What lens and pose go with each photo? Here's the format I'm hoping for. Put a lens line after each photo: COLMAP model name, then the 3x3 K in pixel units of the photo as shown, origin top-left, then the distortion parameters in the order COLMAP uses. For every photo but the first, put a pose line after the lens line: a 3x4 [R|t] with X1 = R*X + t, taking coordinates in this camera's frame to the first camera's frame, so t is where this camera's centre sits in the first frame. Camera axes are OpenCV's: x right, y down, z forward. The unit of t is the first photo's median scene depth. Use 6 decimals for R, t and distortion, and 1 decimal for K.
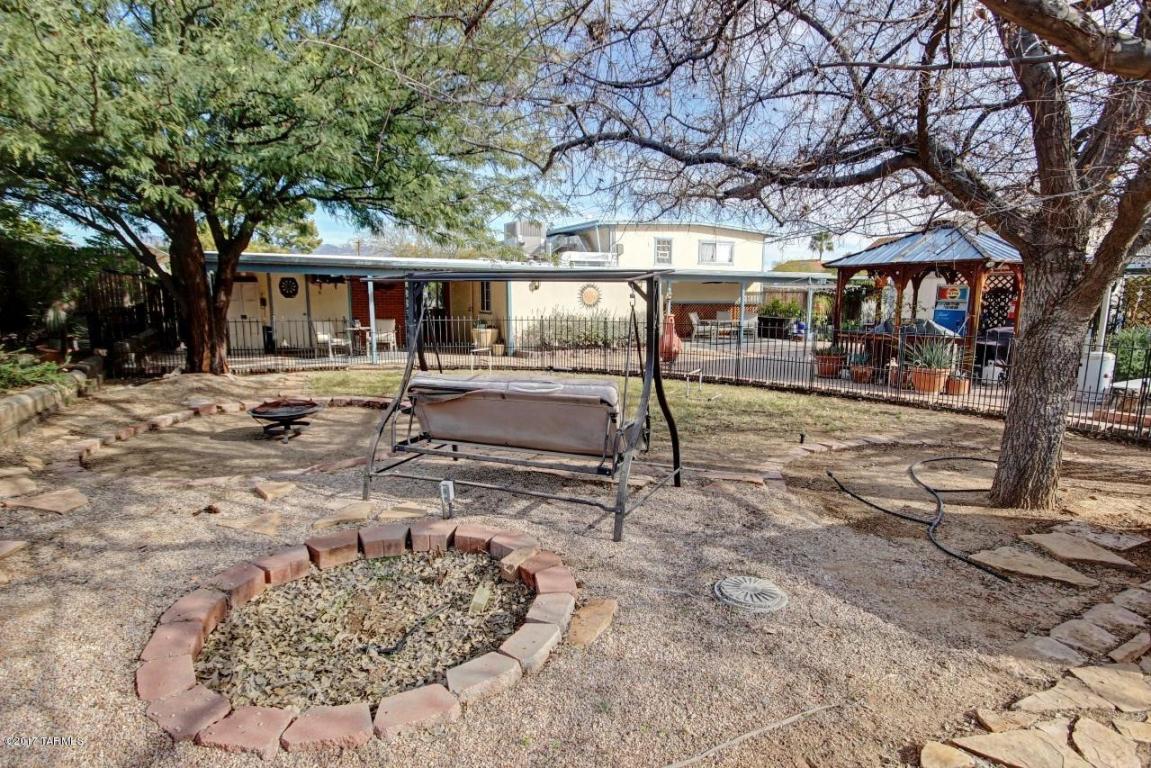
lens RADIAL K [[575.3, 0, 575.5], [0, 575.3, 384.0], [0, 0, 1]] dist [0.000920, 0.000374]
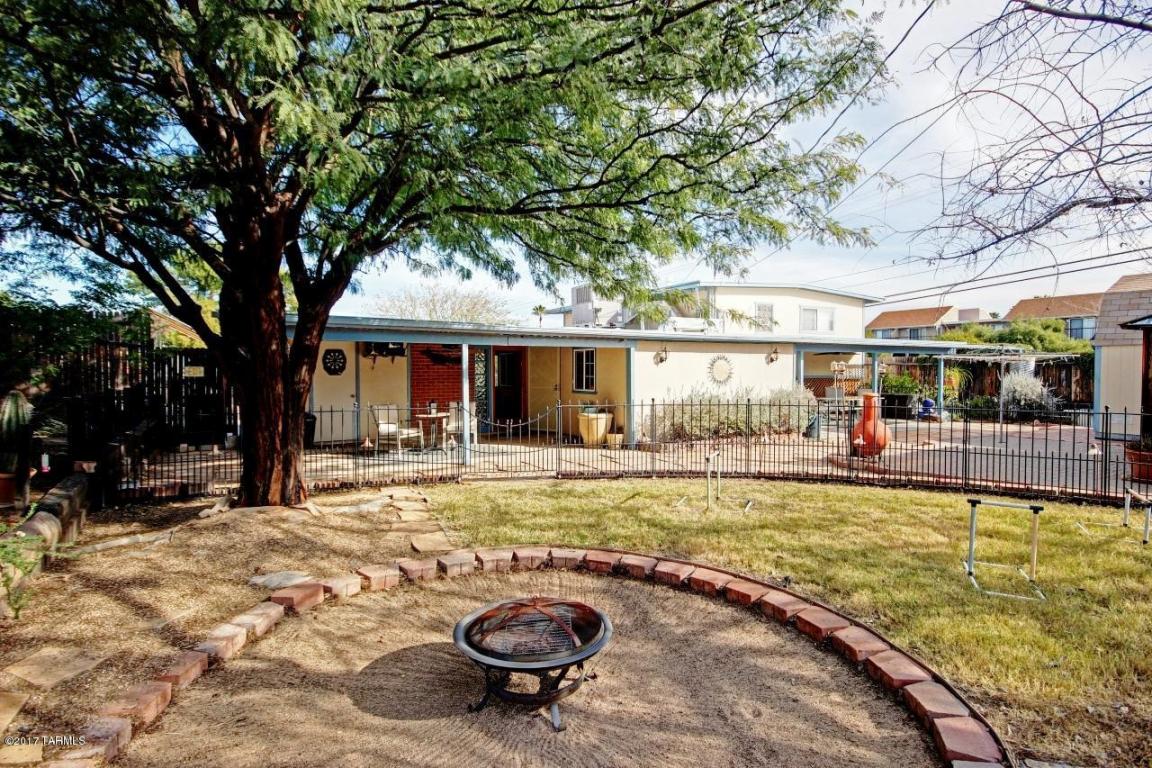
lens RADIAL K [[575.8, 0, 576.0], [0, 575.8, 384.0], [0, 0, 1]] dist [0.000920, 0.000374]
pose [[0.999184, -0.007750, 0.039644, -0.228475], [0.012801, 0.991591, -0.128777, -0.038906], [-0.038313, 0.129179, 0.990881, 0.253405]]
